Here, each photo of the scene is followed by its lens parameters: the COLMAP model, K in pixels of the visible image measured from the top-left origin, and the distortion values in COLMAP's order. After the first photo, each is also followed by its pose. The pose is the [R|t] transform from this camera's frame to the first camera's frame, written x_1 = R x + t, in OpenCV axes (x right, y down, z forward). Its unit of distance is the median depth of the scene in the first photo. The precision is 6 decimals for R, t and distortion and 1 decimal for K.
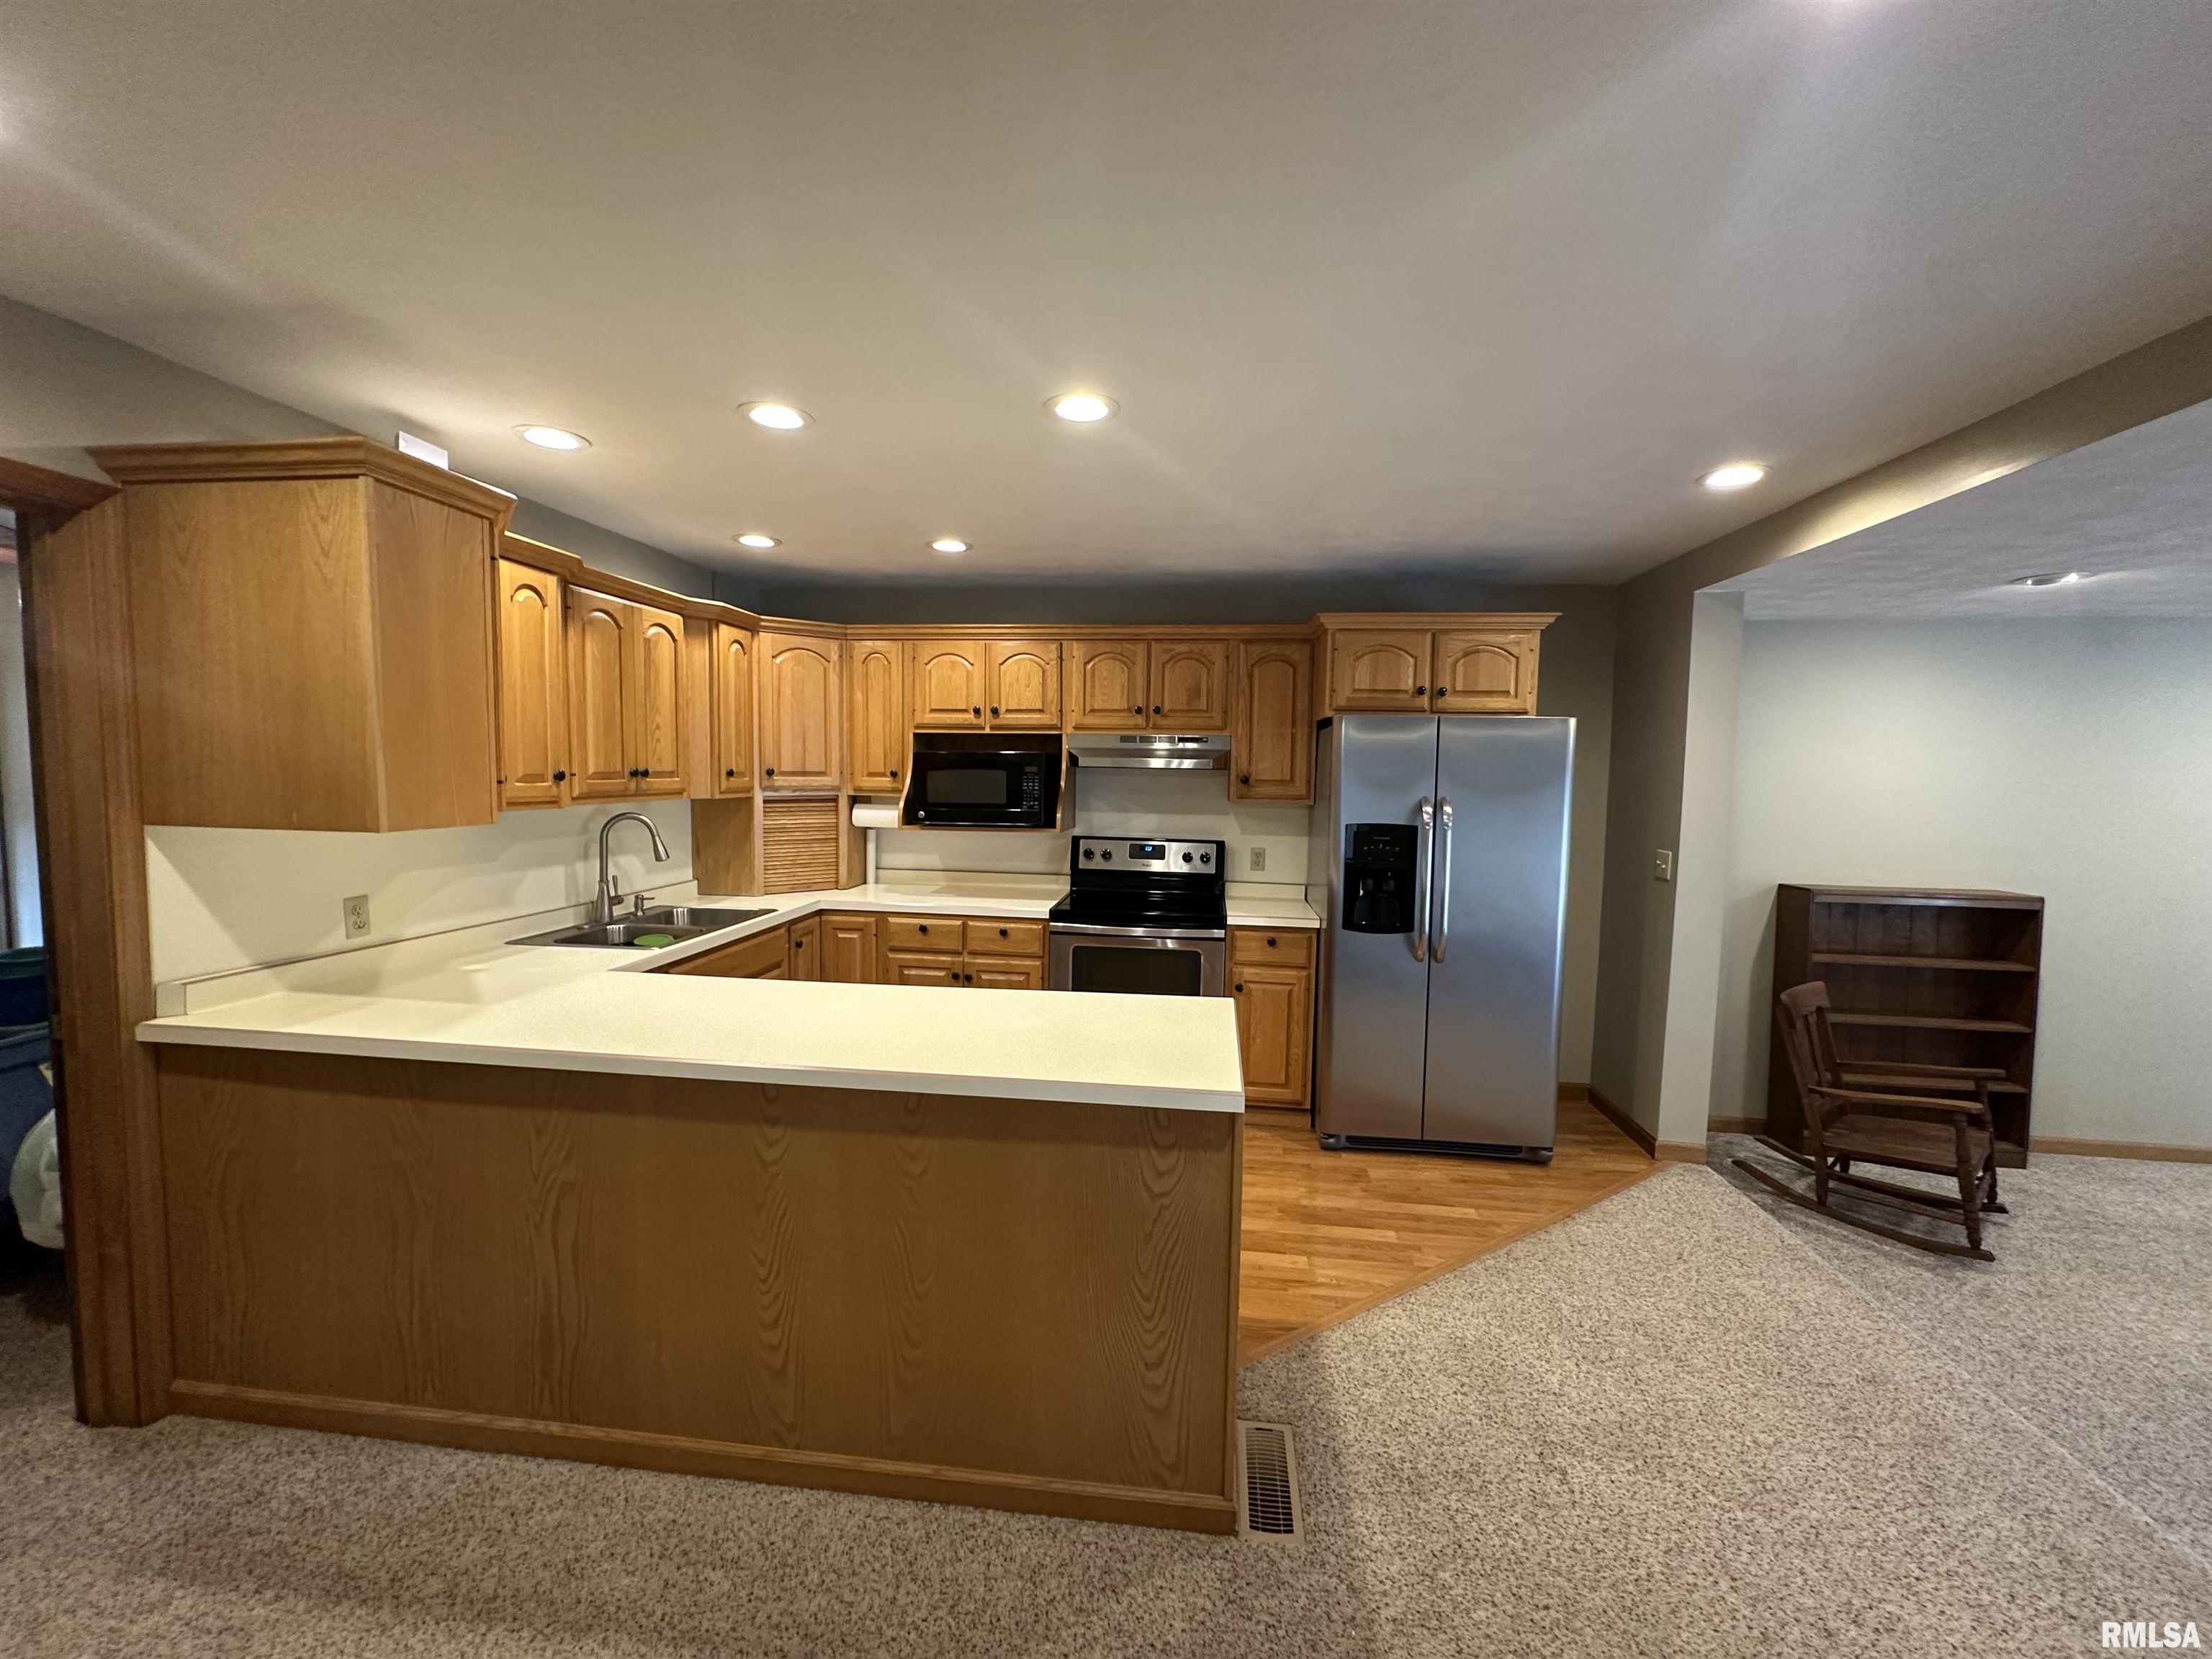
lens RADIAL K [[878.1, 0, 1106.0], [0, 878.1, 829.5], [0, 0, 1]] dist [-0.002004, 0.000071]
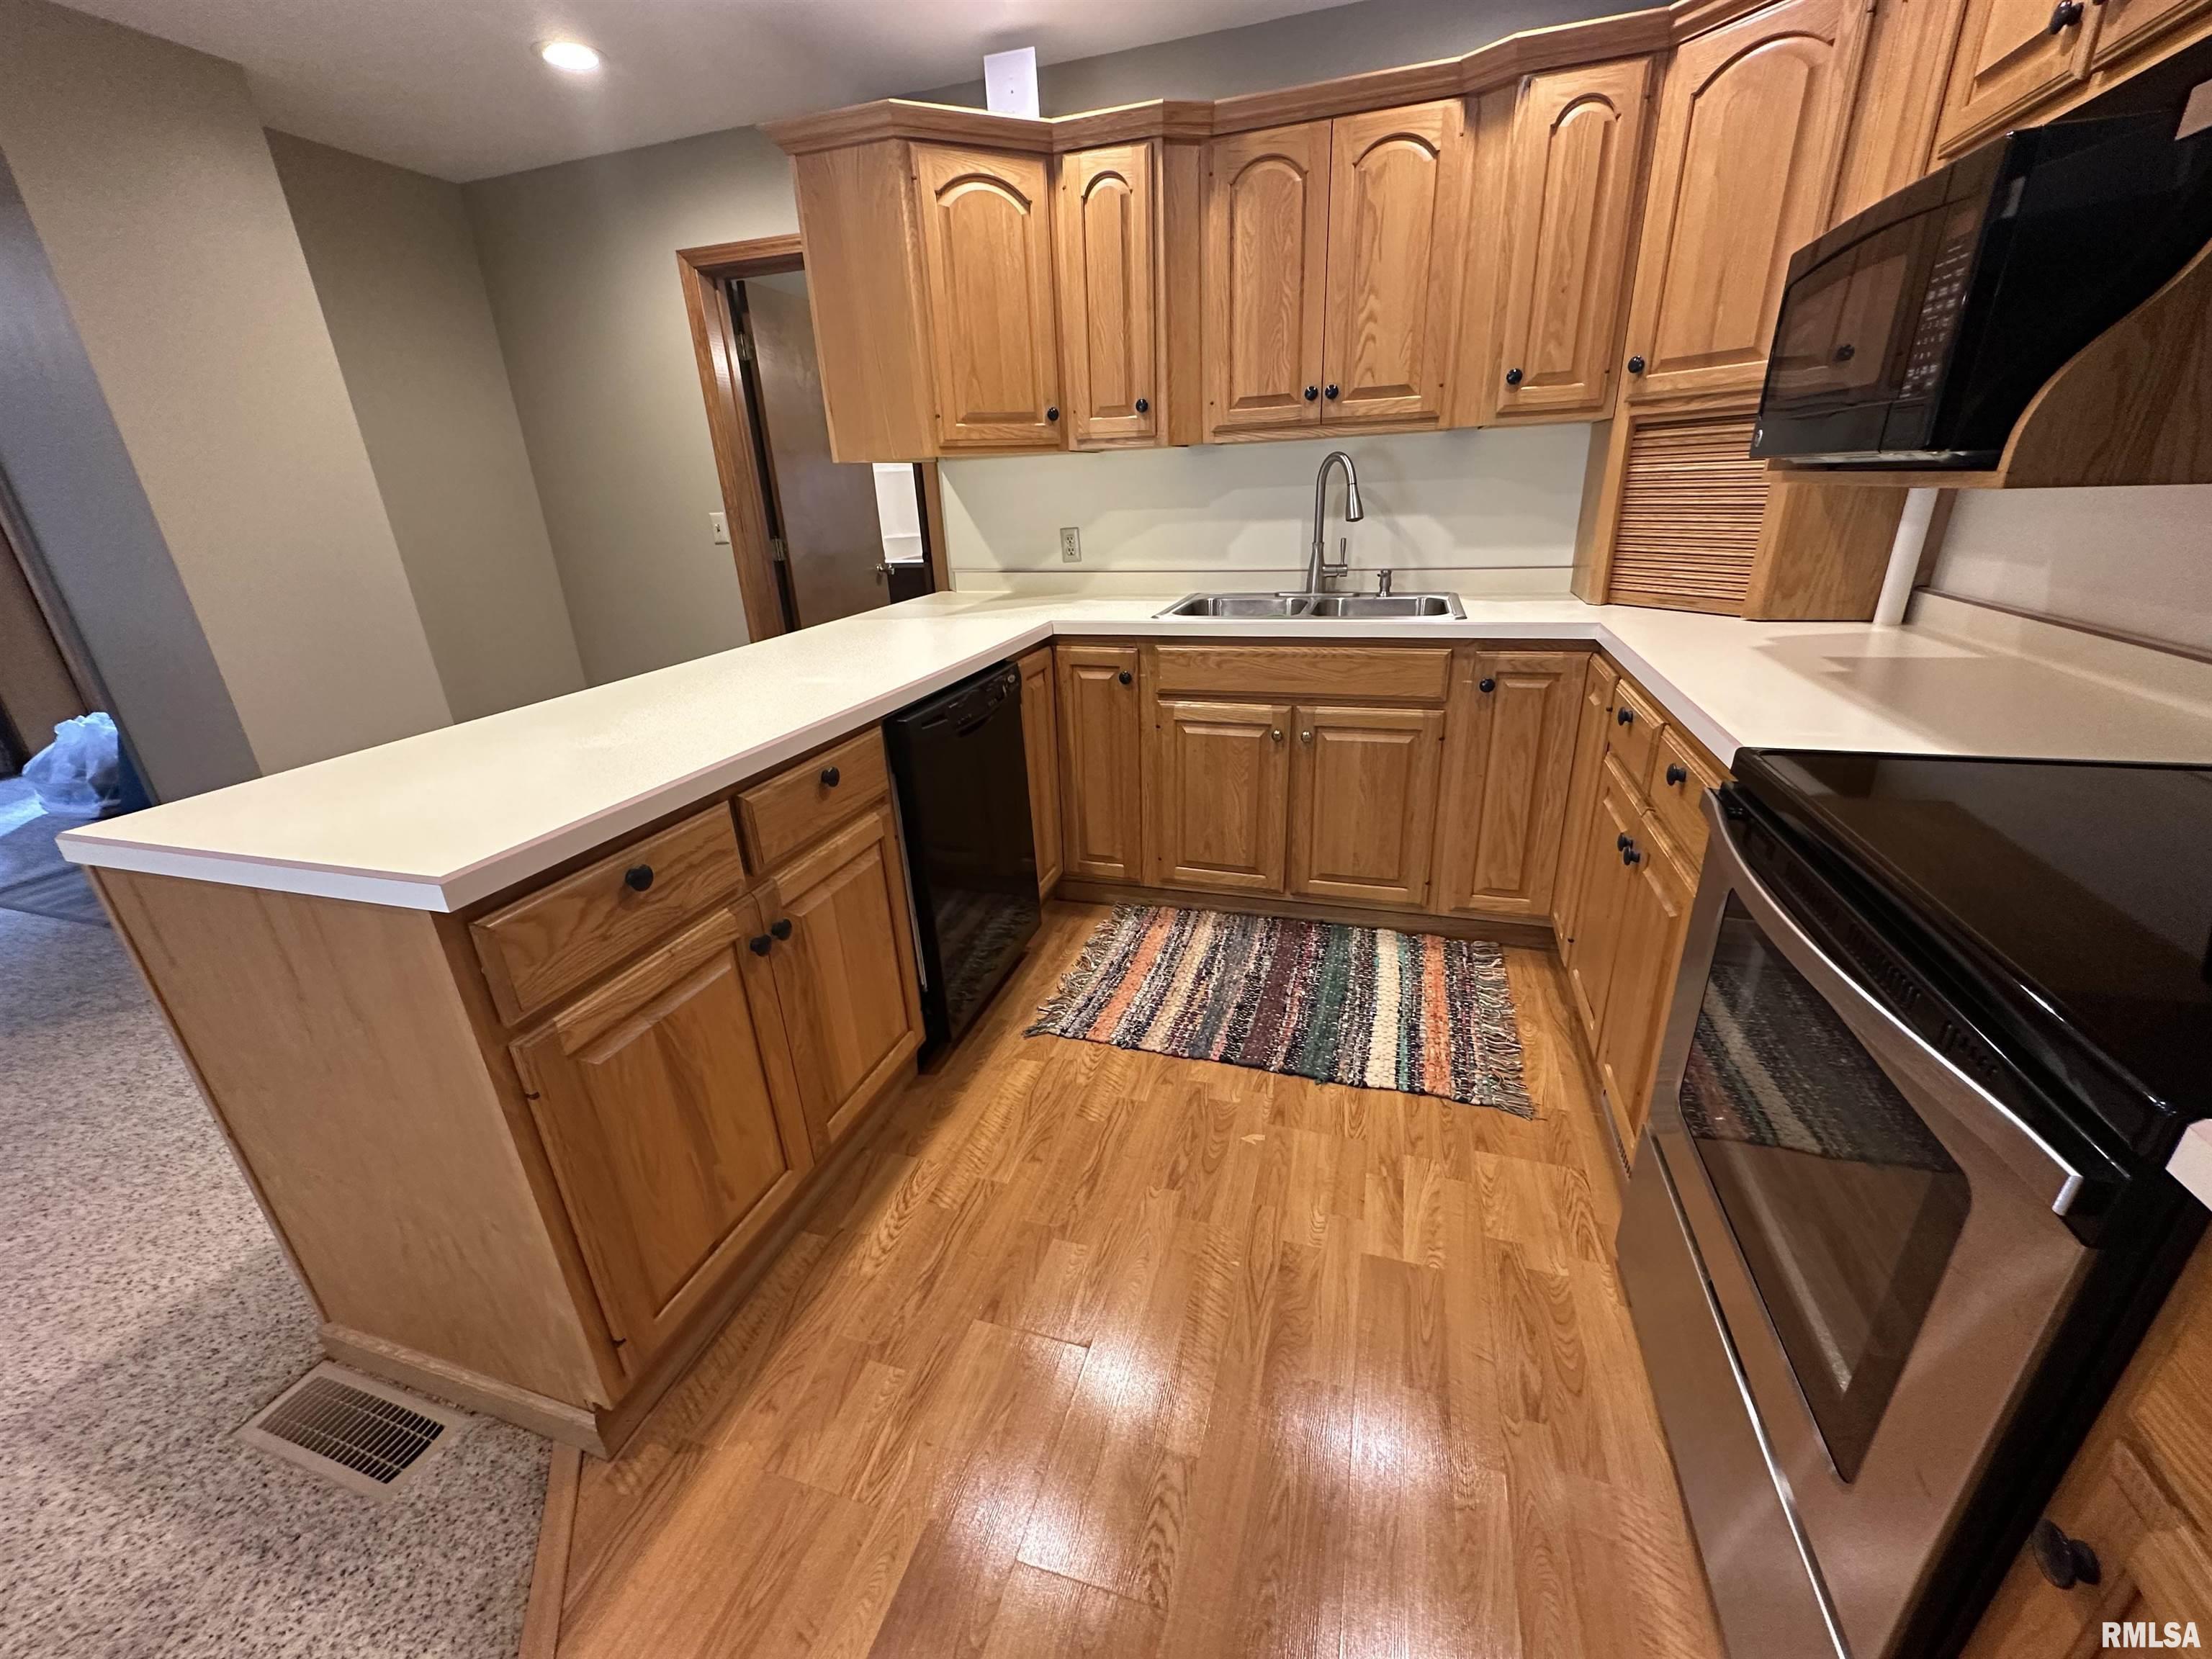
lens RADIAL K [[878.1, 0, 1106.0], [0, 878.1, 829.5], [0, 0, 1]] dist [-0.002004, 0.000071]
pose [[-0.188839, 0.355783, -0.915291, 0.289746], [-0.028754, 0.929658, 0.367300, 0.010683], [0.981587, 0.095678, -0.165325, 0.889446]]
